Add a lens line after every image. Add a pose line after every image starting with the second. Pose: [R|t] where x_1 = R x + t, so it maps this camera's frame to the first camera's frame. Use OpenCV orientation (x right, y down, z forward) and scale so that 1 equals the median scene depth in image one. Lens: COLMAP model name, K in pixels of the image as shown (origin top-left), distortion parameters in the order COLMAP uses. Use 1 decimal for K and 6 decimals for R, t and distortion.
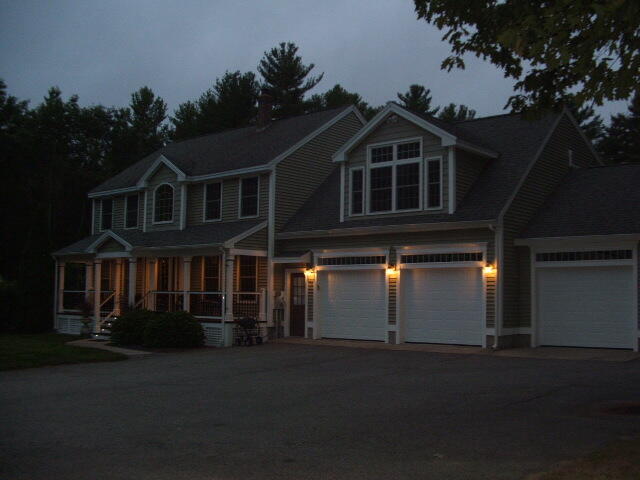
lens RADIAL K [[749.7, 0, 320.0], [0, 749.7, 240.0], [0, 0, 1]] dist [-0.160418, 0.022519]
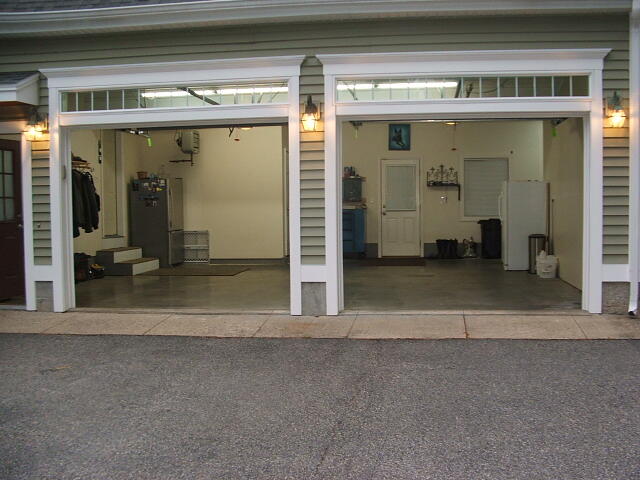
lens RADIAL K [[749.7, 0, 320.0], [0, 749.7, 240.0], [0, 0, 1]] dist [-0.160418, 0.022519]
pose [[0.822212, -0.055410, 0.566477, -0.105303], [-0.020424, 0.991737, 0.126652, 0.048243], [-0.568814, -0.115705, 0.814286, 0.630982]]
